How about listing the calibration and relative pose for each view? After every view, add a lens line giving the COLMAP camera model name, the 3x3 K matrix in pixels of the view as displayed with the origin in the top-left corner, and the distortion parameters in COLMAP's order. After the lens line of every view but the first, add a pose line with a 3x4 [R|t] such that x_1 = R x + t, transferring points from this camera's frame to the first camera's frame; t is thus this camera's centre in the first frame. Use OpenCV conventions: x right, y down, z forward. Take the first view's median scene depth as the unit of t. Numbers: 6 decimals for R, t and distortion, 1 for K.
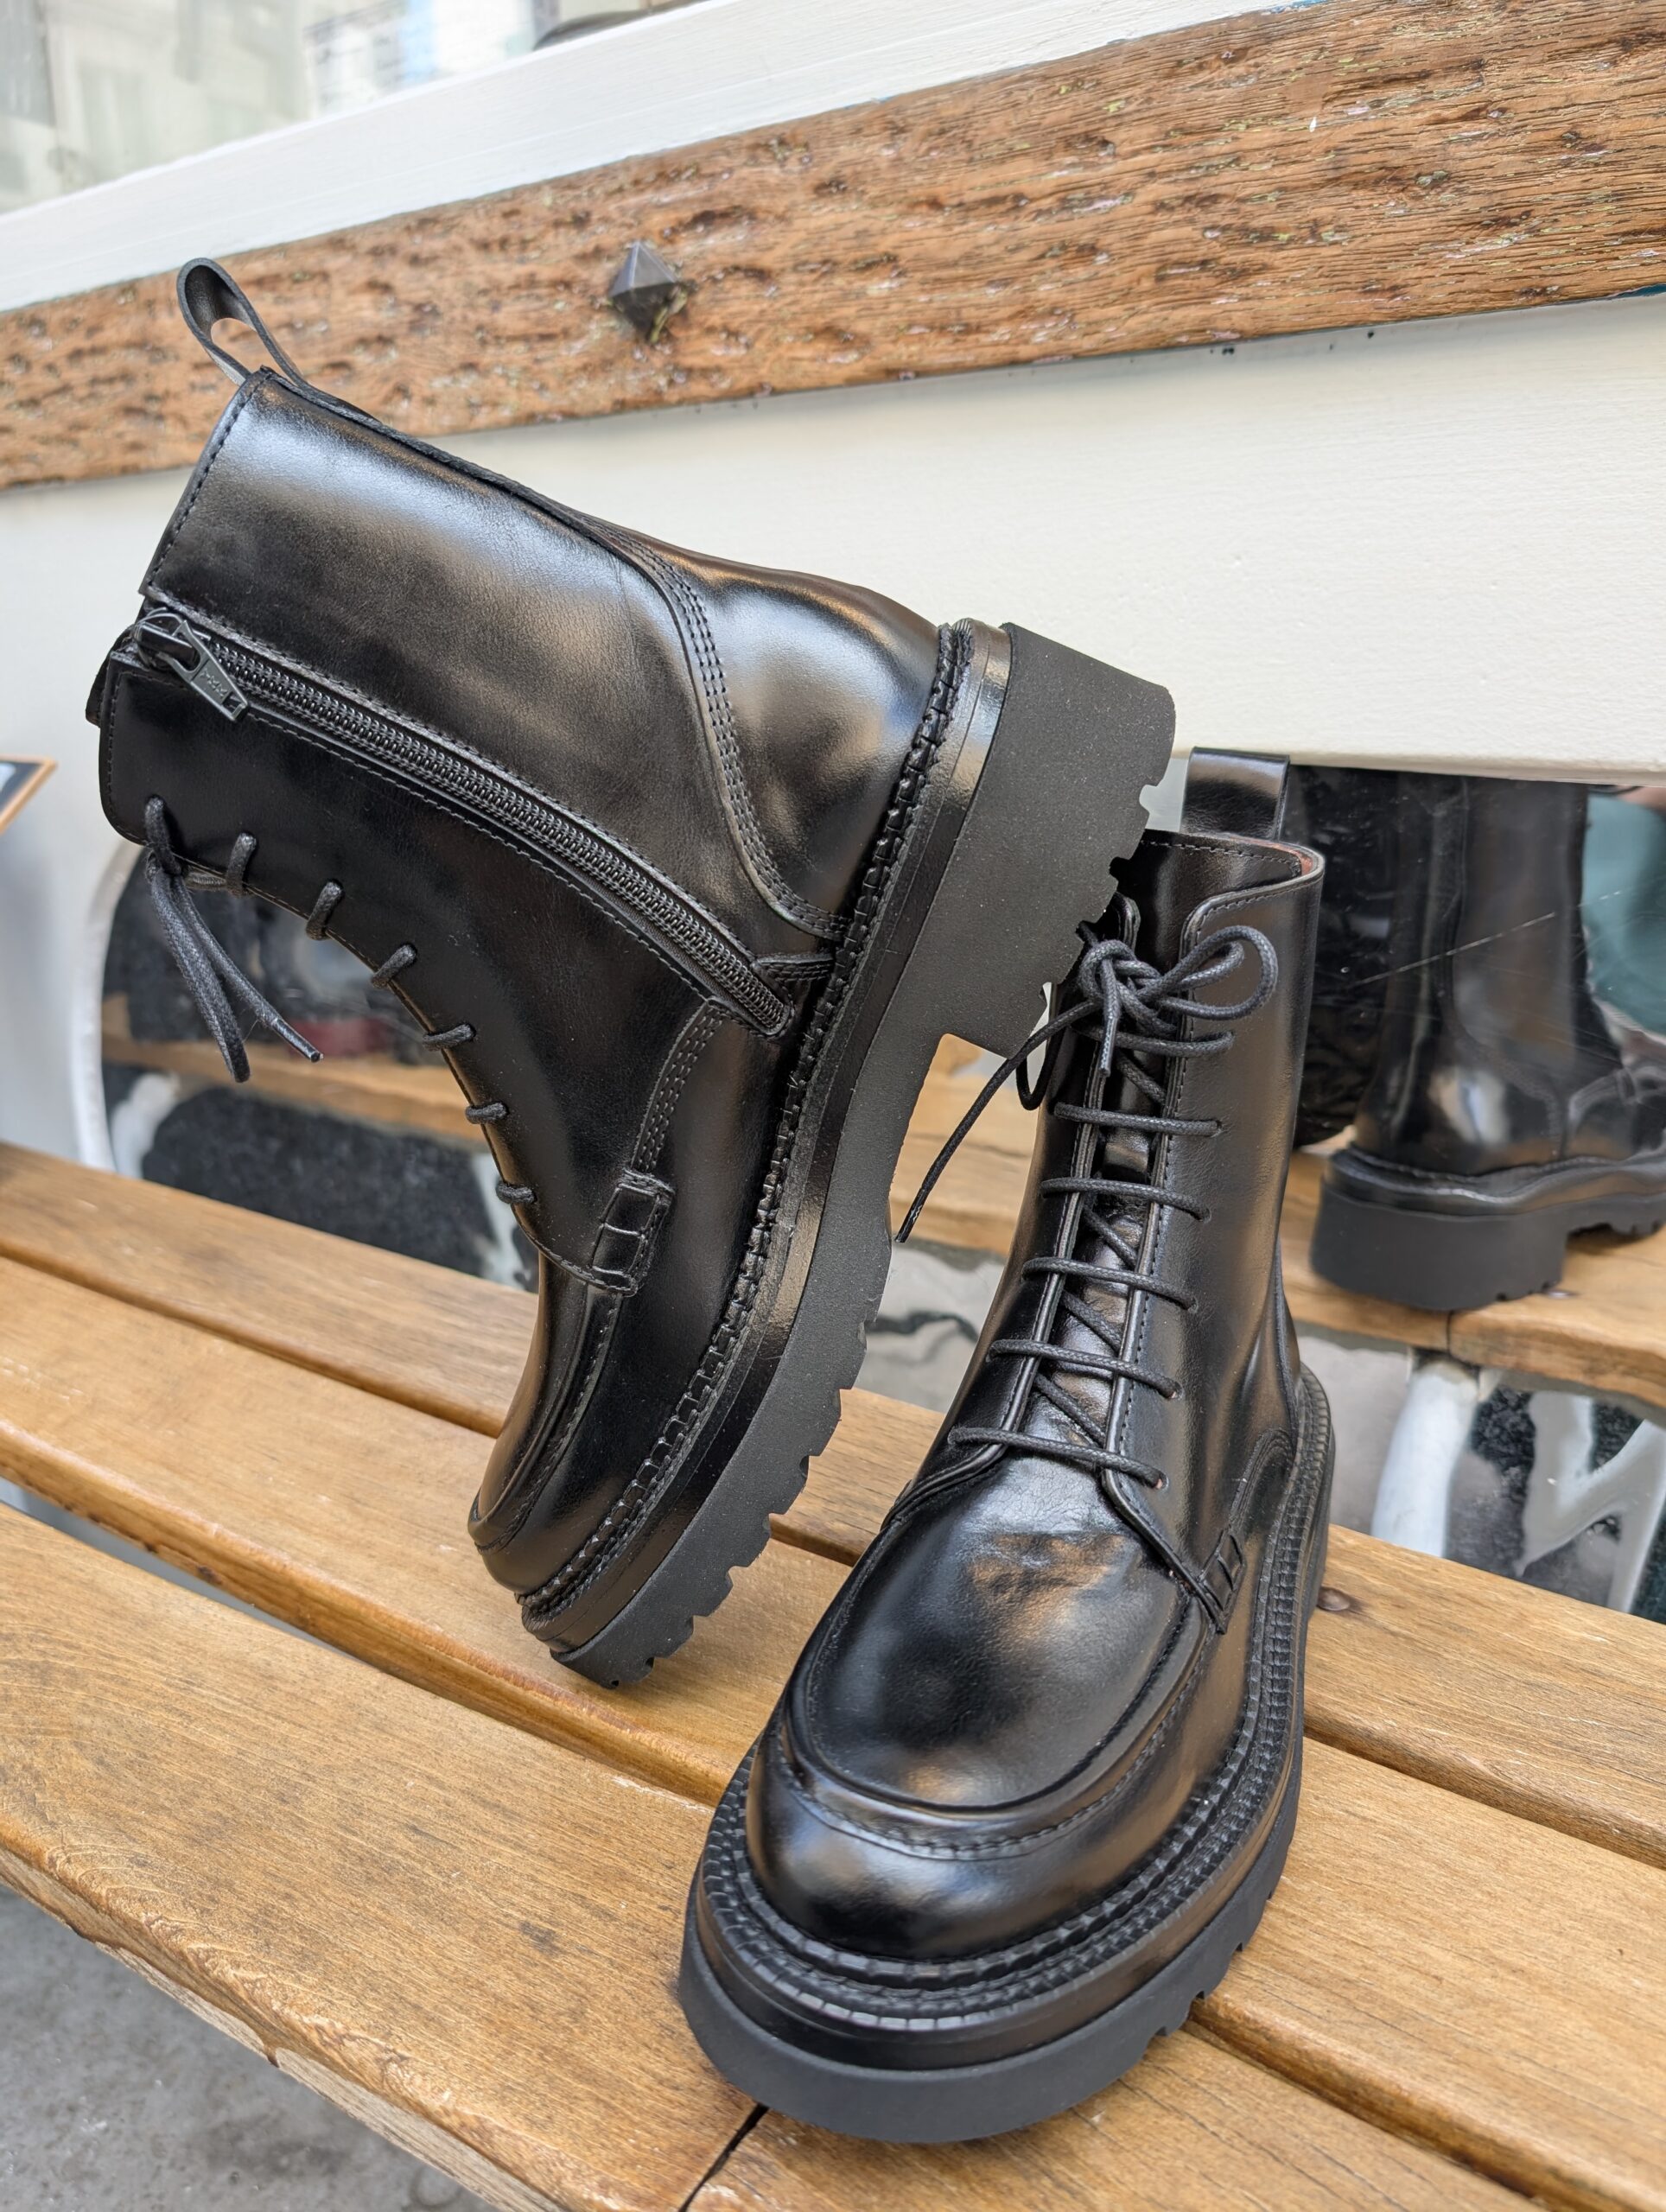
lens RADIAL K [[1568.8, 0, 844.6], [0, 1568.8, 1120.1], [0, 0, 1]] dist [-0.024864, 0.006229]
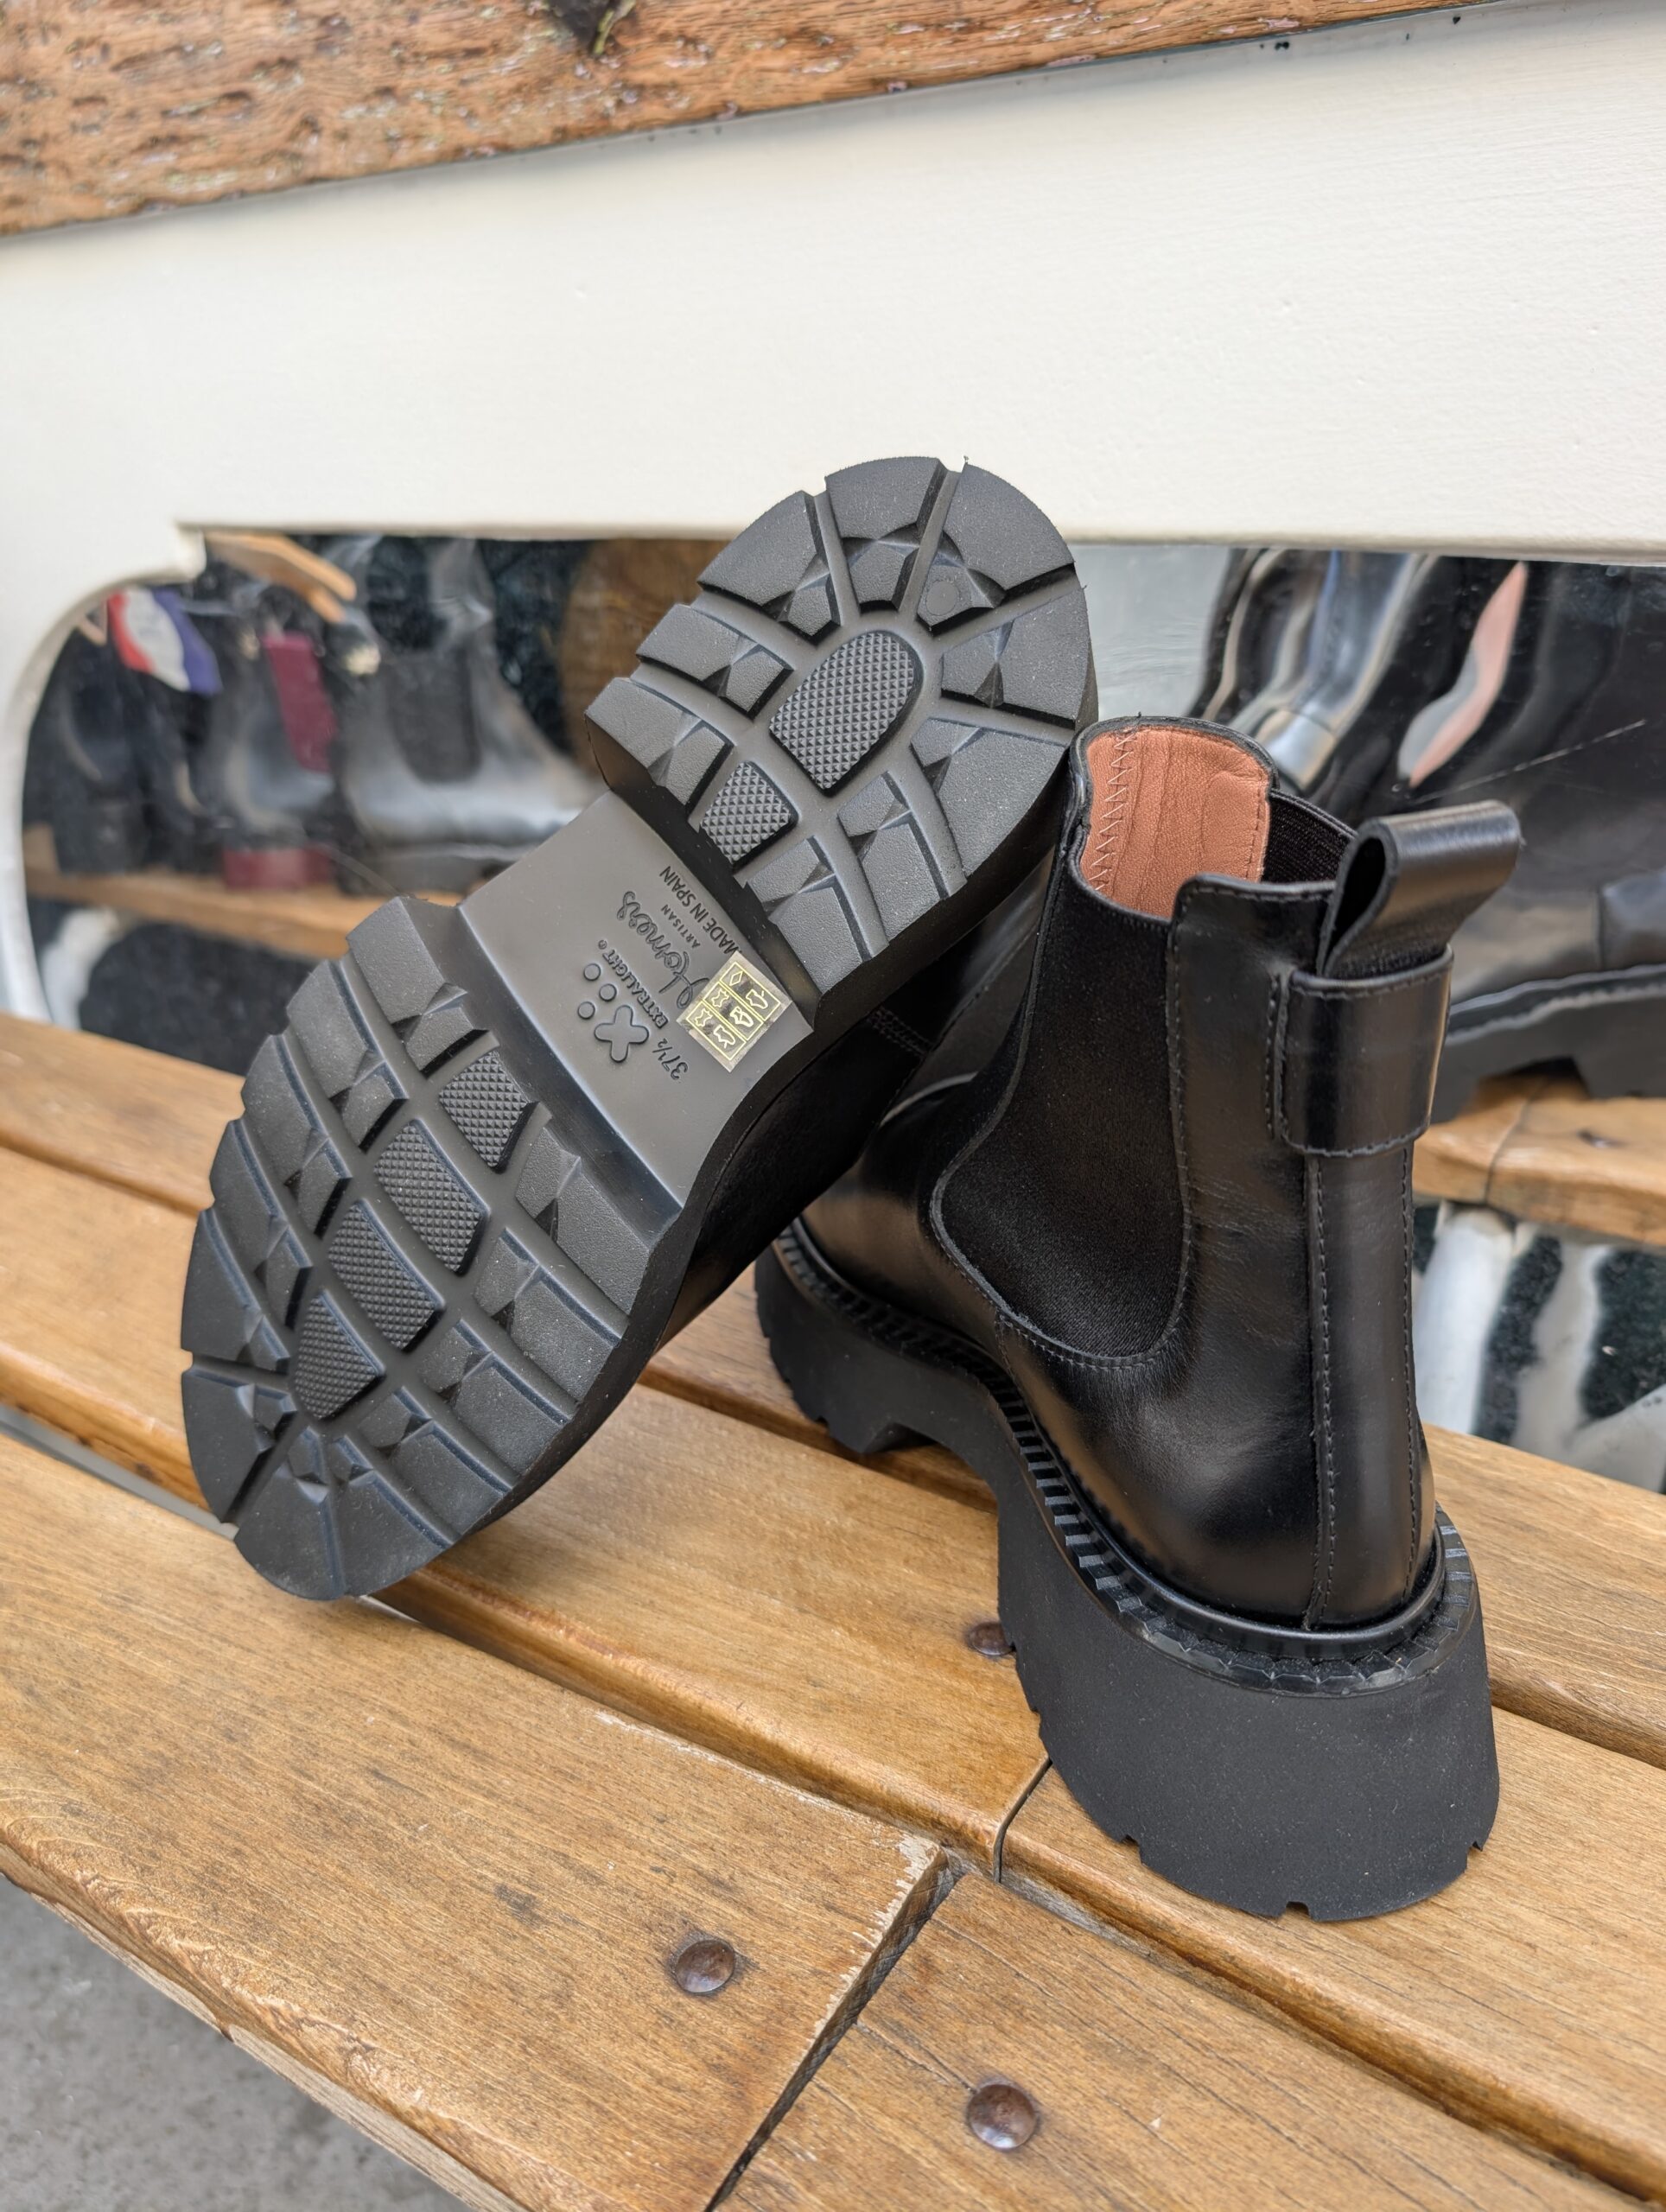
lens RADIAL K [[1568.8, 0, 812.1], [0, 1568.8, 1094.9], [0, 0, 1]] dist [-0.024864, 0.006229]
pose [[0.999921, -0.012358, 0.002162, -0.019020], [0.012077, 0.994818, 0.100956, -0.019891], [-0.003398, -0.100922, 0.994889, 0.127025]]
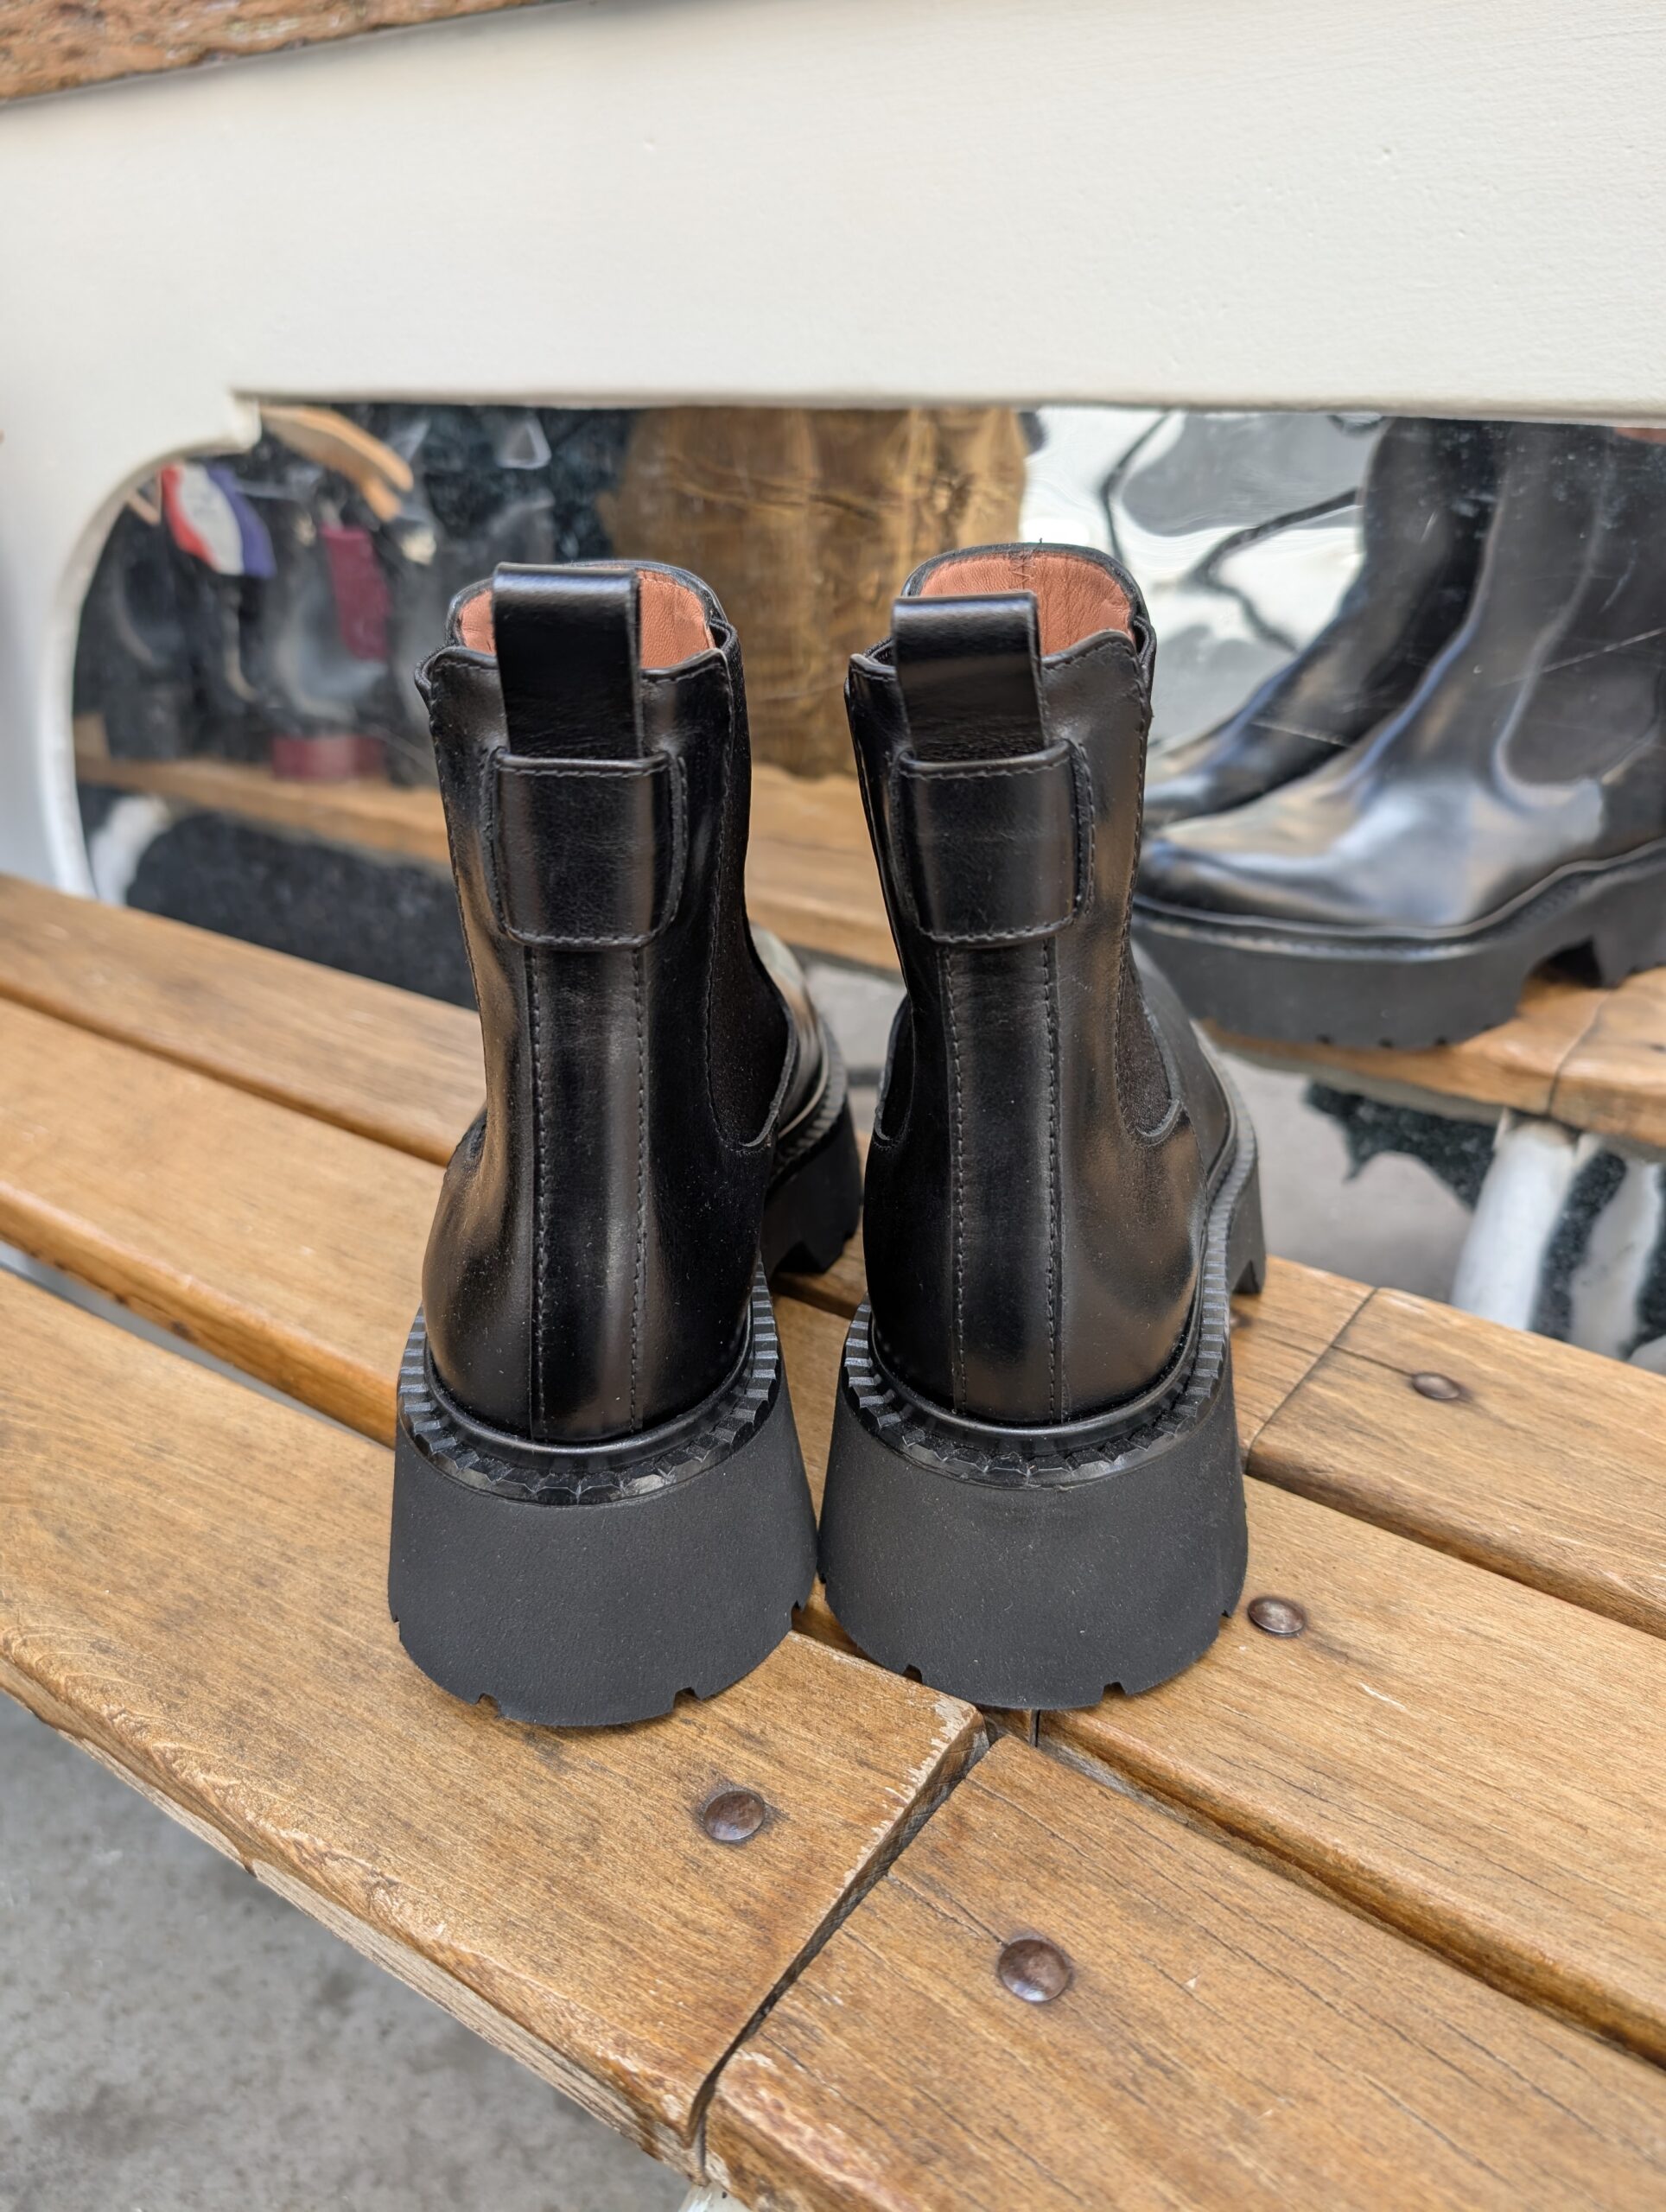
lens RADIAL K [[1568.8, 0, 823.3], [0, 1568.8, 1084.3], [0, 0, 1]] dist [-0.024864, 0.006229]
pose [[0.999683, 0.017908, -0.017713, -0.024474], [-0.015405, 0.991055, 0.132562, 0.026454], [0.019928, -0.132247, 0.991016, 0.143998]]
